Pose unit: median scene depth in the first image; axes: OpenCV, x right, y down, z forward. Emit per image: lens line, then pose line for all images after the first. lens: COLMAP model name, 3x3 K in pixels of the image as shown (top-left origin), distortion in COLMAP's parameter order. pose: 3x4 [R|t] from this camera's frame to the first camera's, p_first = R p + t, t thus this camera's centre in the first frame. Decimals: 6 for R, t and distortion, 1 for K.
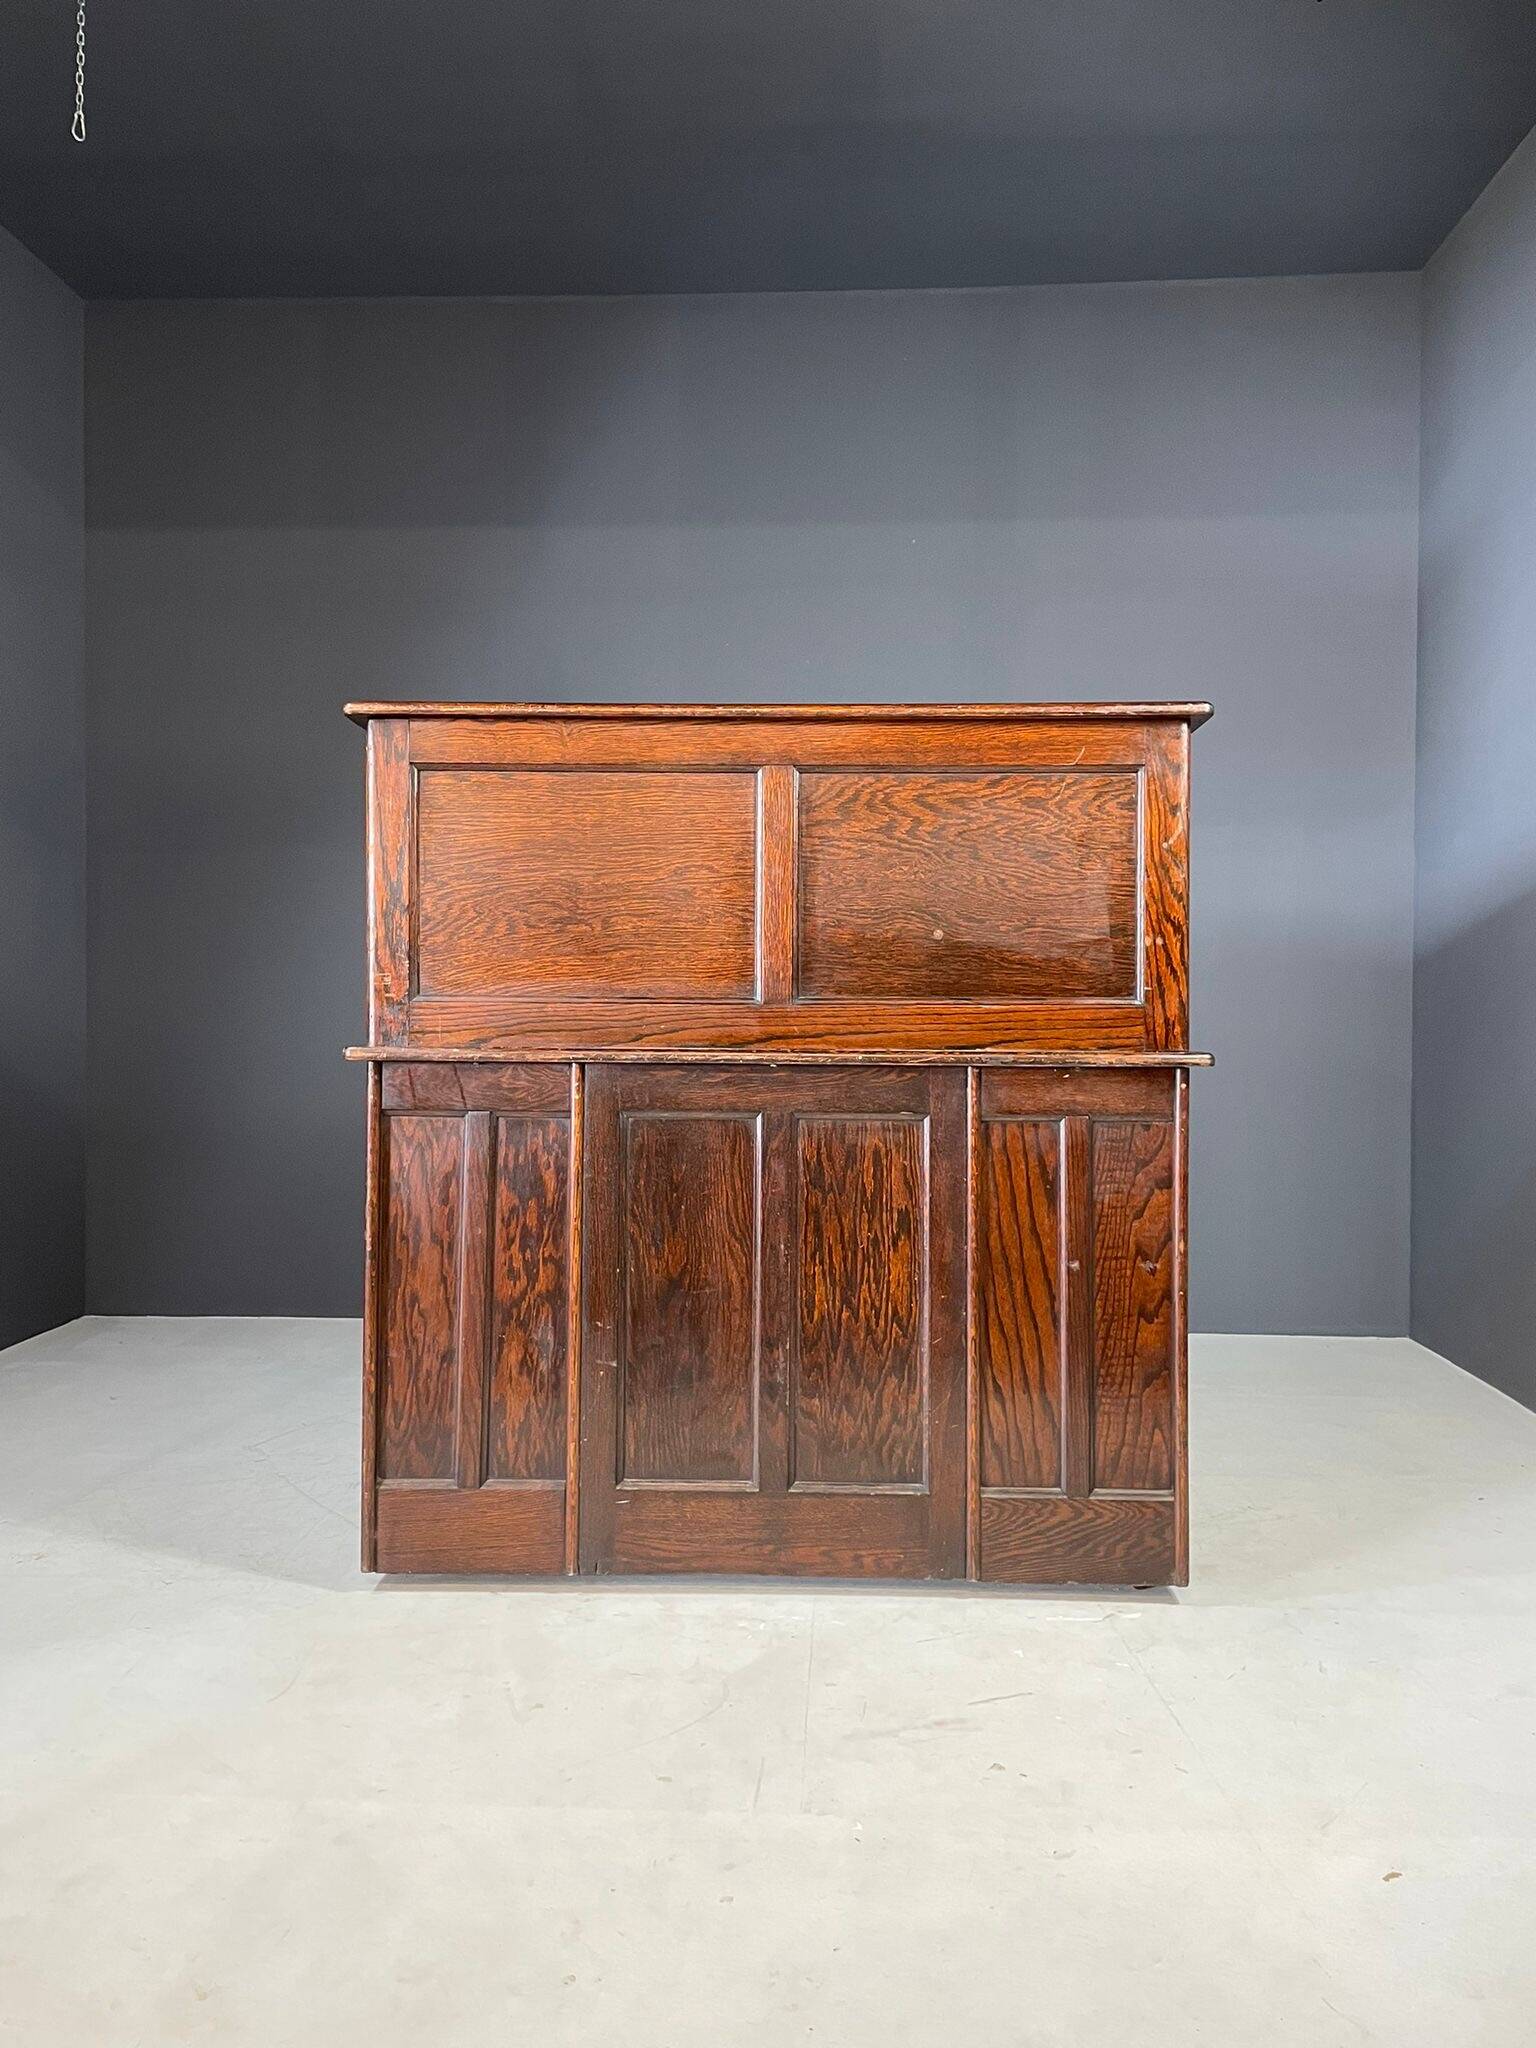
lens RADIAL K [[1562.0, 0, 768.5], [0, 1562.0, 1015.3], [0, 0, 1]] dist [0.091809, -0.128469]
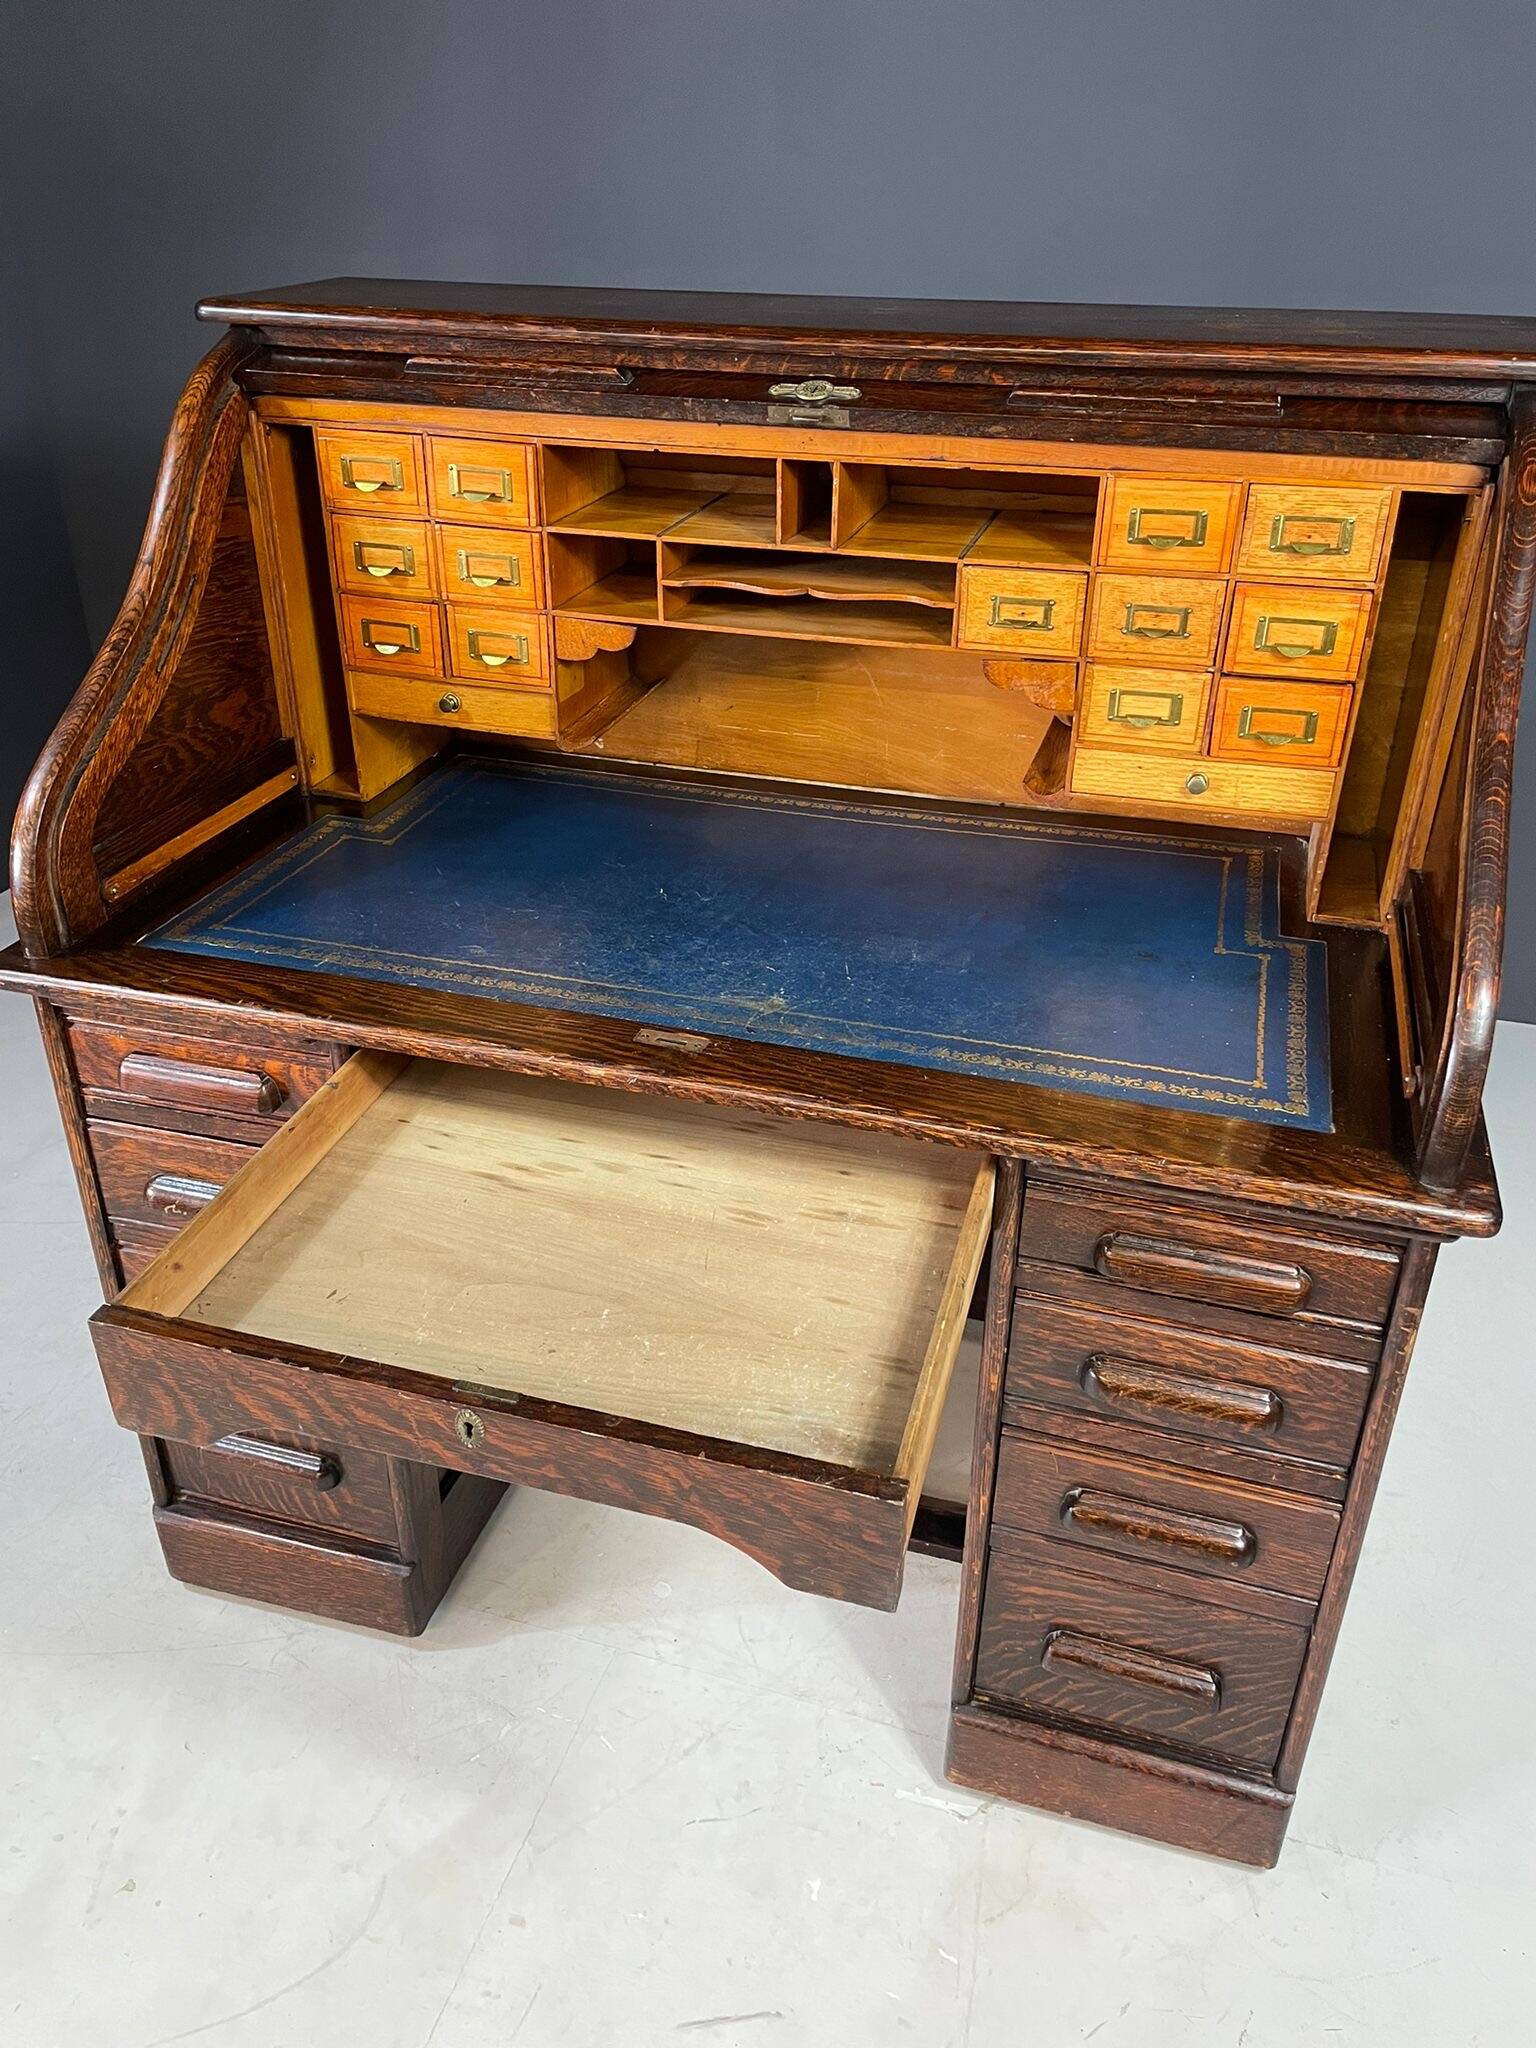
lens RADIAL K [[1562.0, 0, 762.0], [0, 1562.0, 1016.5], [0, 0, 1]] dist [0.091809, -0.128469]
pose [[0.968671, 0.122191, -0.216209, 0.264367], [-0.007762, 0.885058, 0.465417, -0.289744], [0.248227, -0.449157, 0.858278, 0.622929]]
